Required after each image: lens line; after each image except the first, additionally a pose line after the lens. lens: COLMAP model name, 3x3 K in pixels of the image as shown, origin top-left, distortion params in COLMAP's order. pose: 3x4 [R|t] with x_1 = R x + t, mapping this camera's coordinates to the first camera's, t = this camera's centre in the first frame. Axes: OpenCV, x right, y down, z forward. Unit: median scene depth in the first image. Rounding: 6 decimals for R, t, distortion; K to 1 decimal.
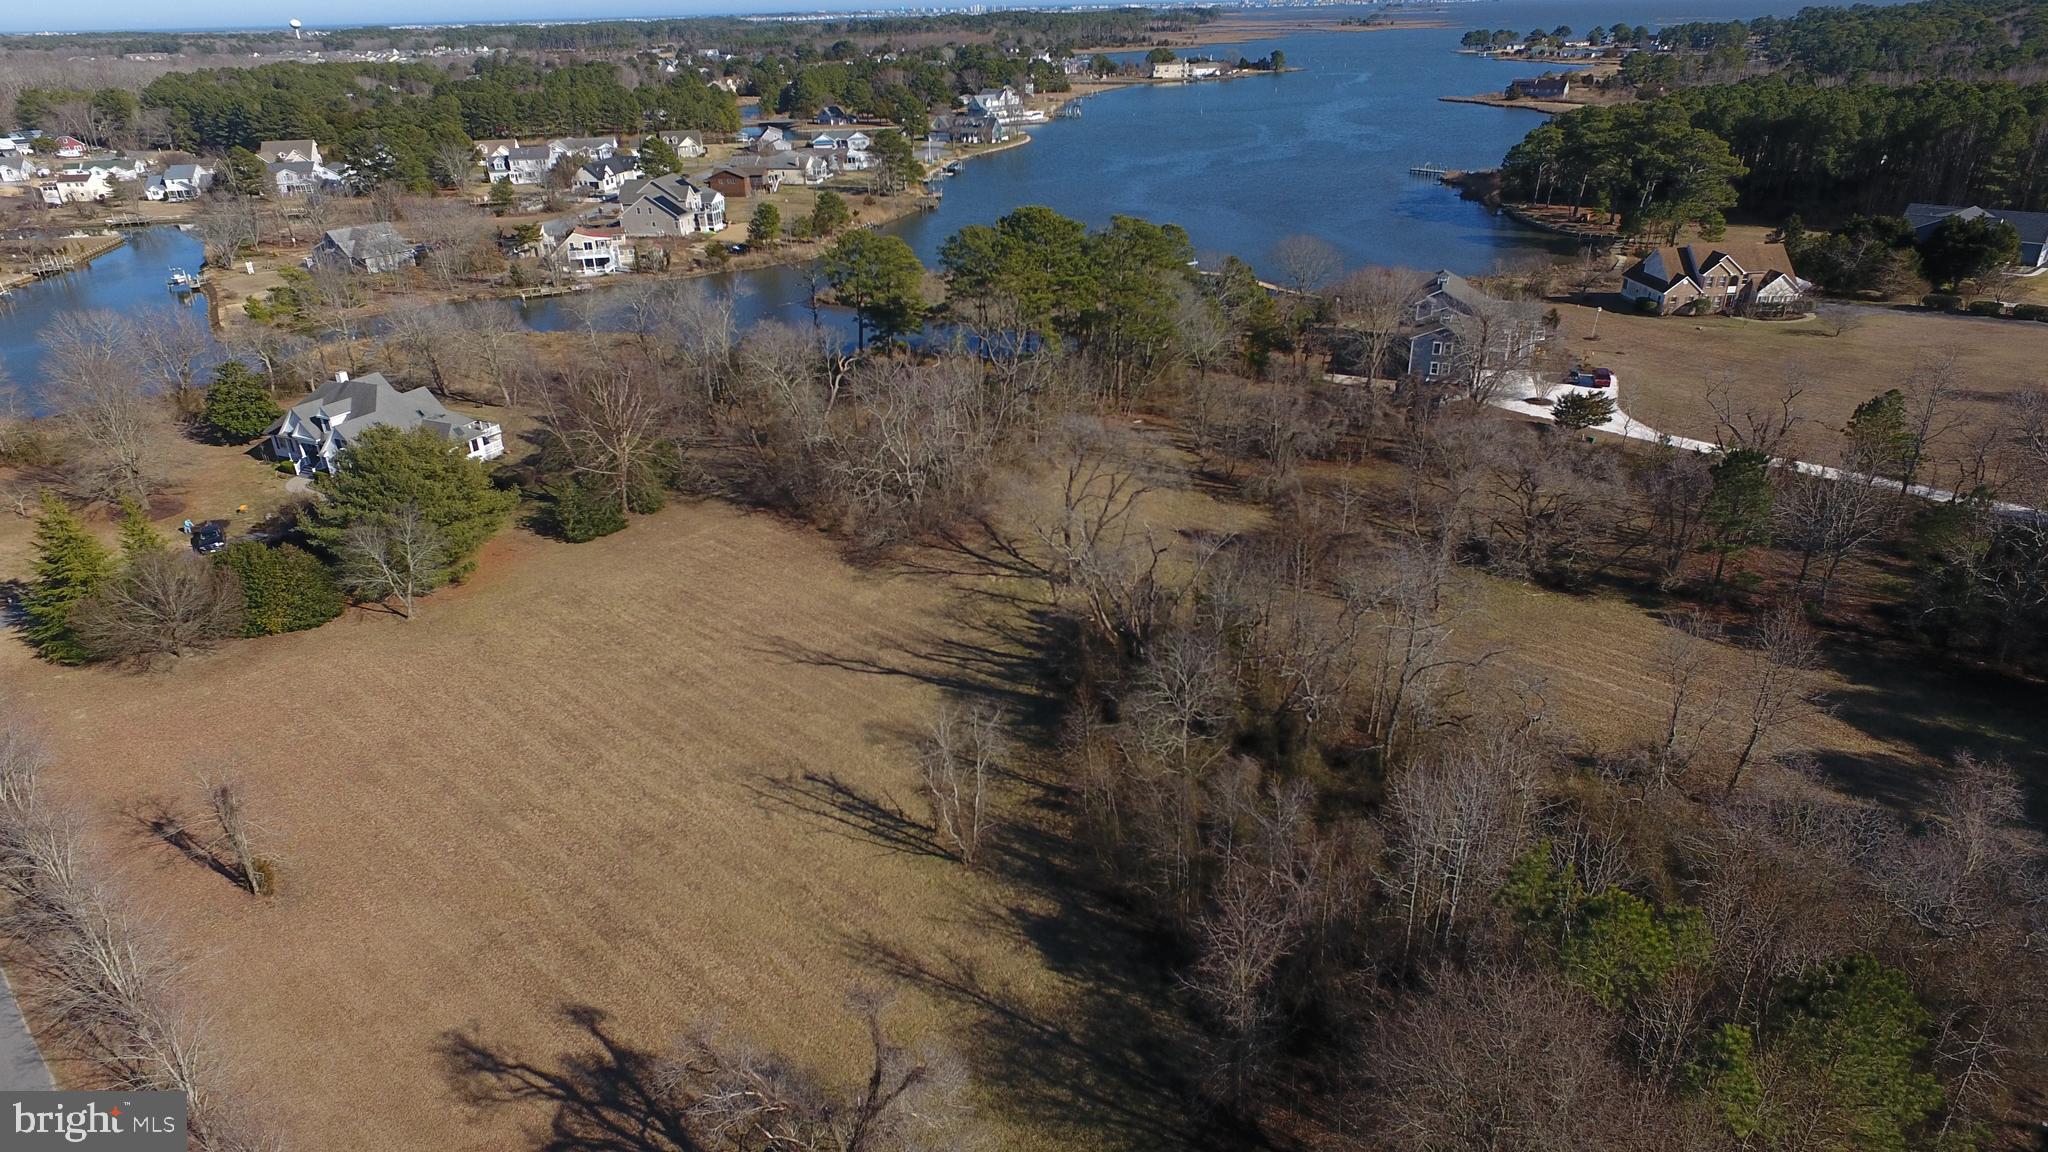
lens RADIAL K [[1187.9, 0, 1011.3], [0, 1187.9, 571.3], [0, 0, 1]] dist [-0.009509, 0.013327]
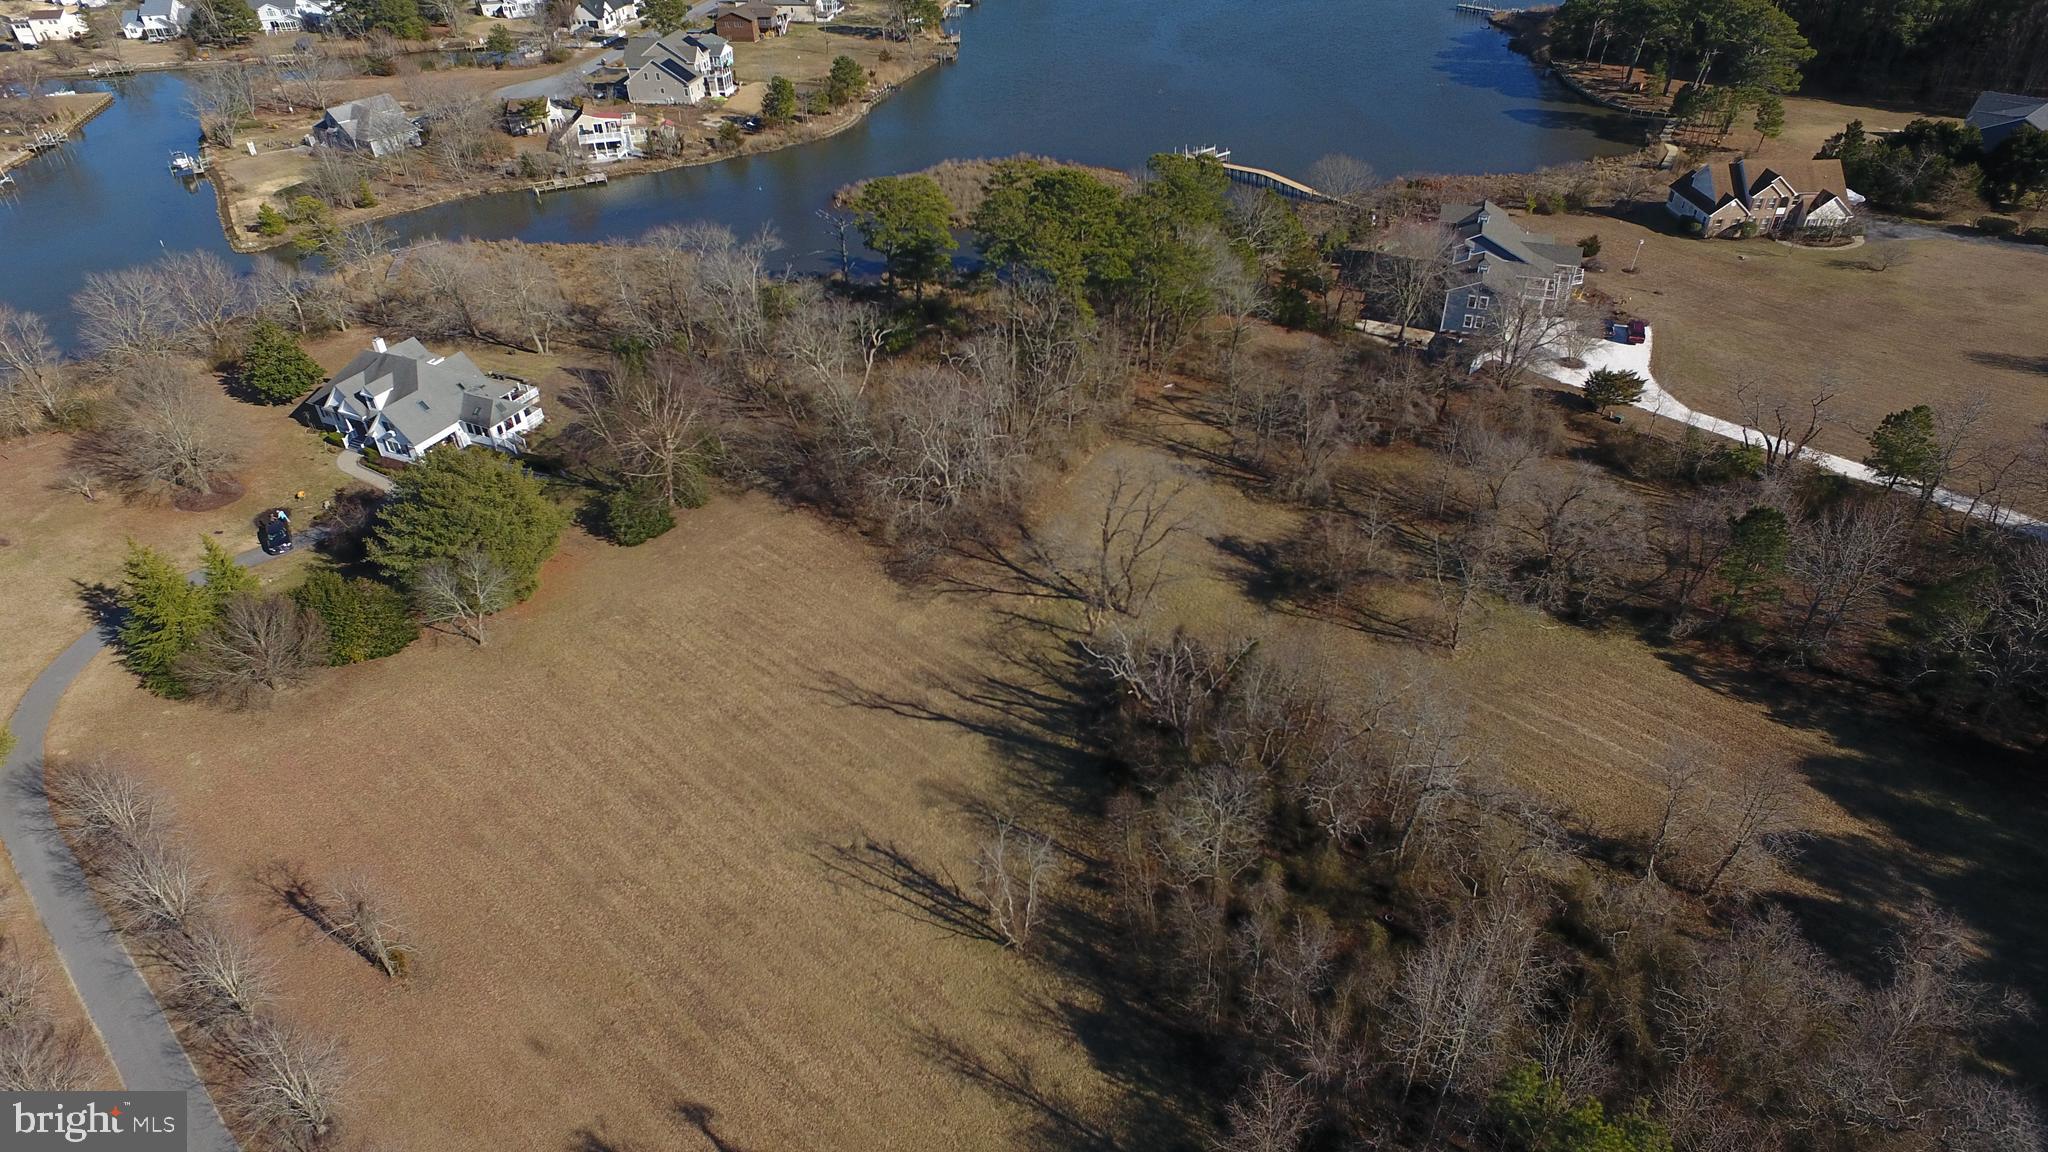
lens RADIAL K [[1187.9, 0, 1010.6], [0, 1187.9, 572.5], [0, 0, 1]] dist [-0.009509, 0.013327]
pose [[0.999952, 0.004634, -0.008587, -0.026747], [-0.003047, 0.984307, 0.176436, -0.217108], [0.009270, -0.176401, 0.984275, -0.028792]]
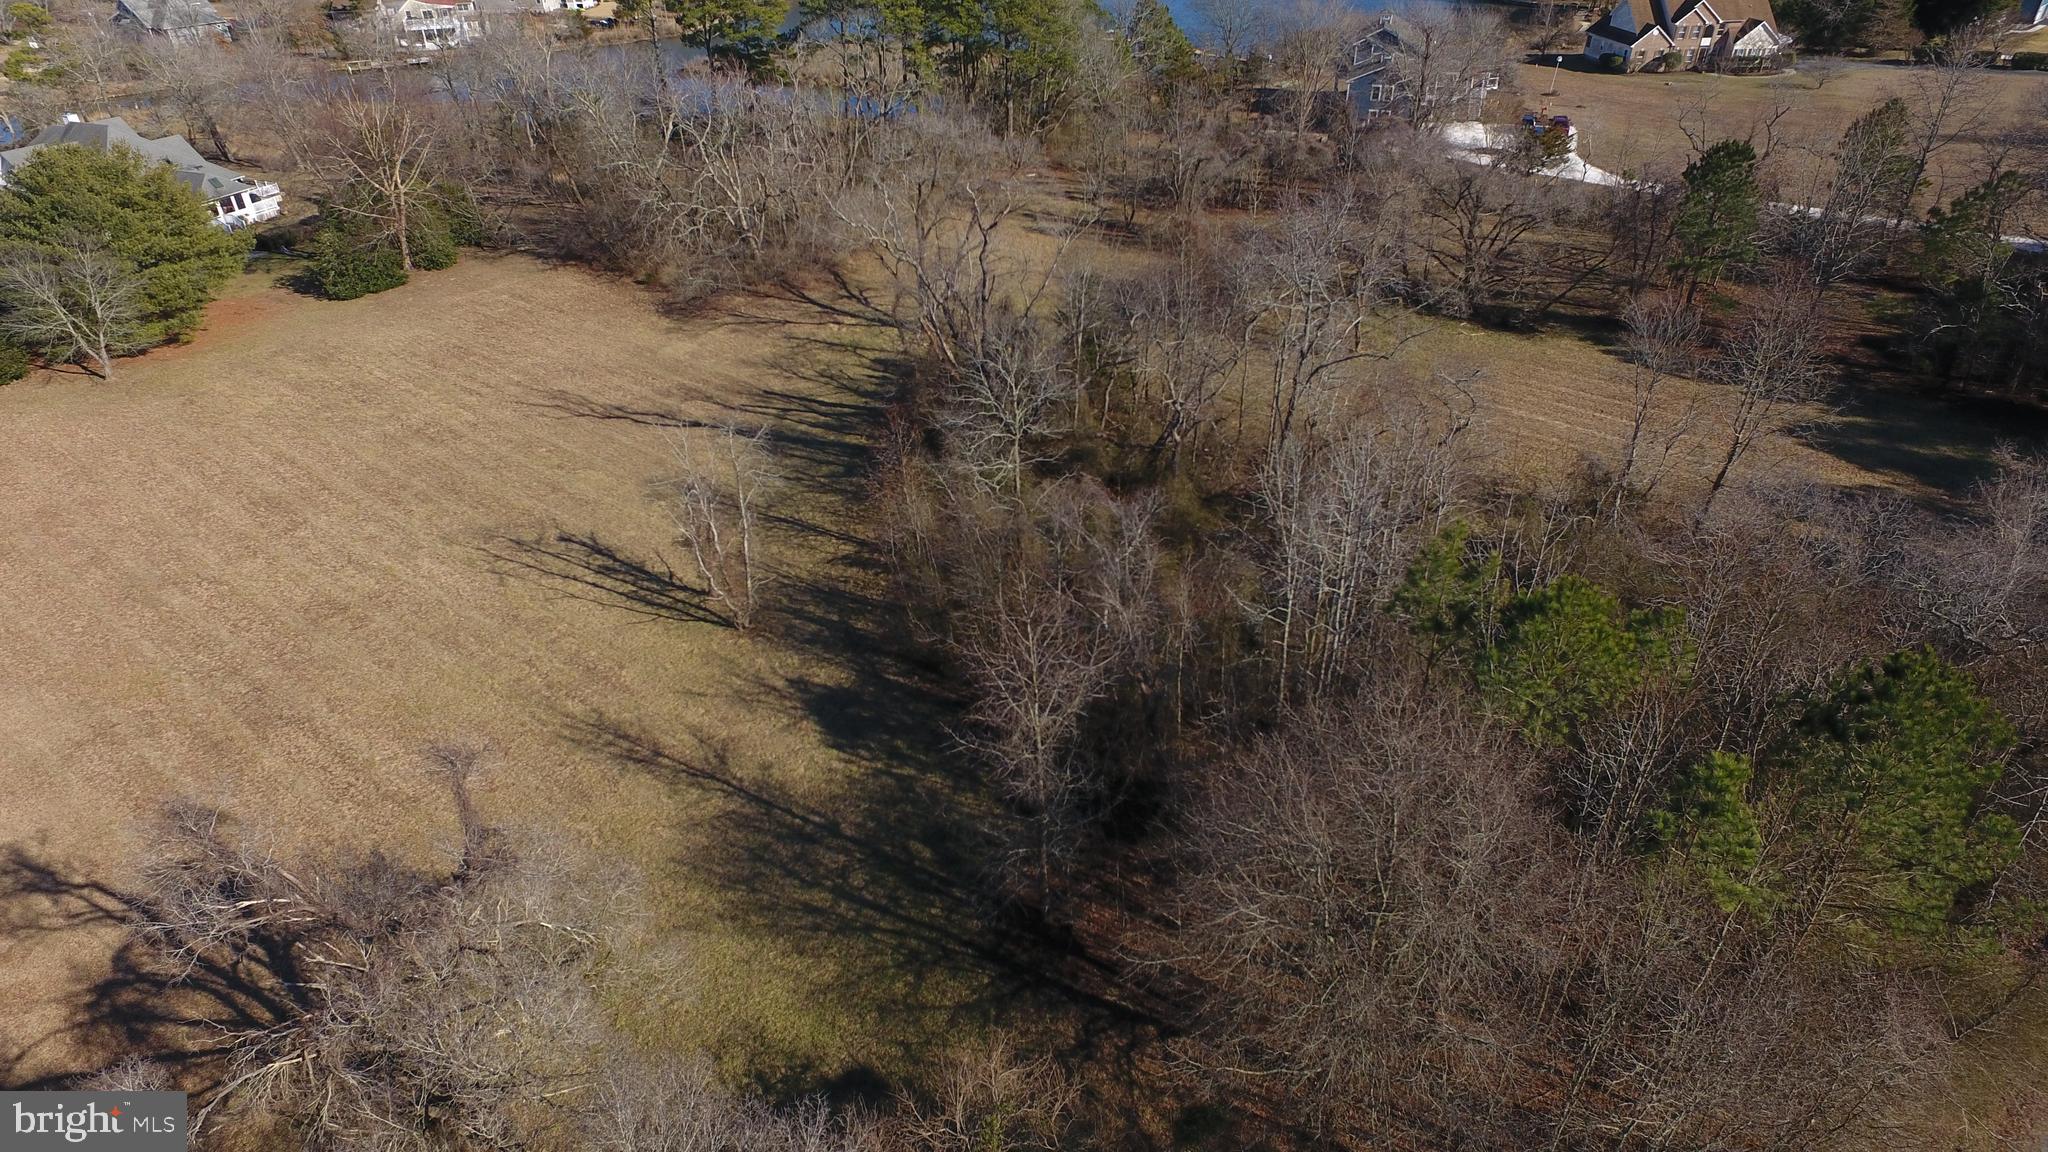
lens RADIAL K [[1187.9, 0, 1010.7], [0, 1187.9, 574.2], [0, 0, 1]] dist [-0.009509, 0.013327]
pose [[0.999127, -0.018692, 0.037358, 0.079334], [0.014003, 0.992424, 0.122056, 0.083825], [-0.039356, -0.121426, 0.991820, 0.157331]]
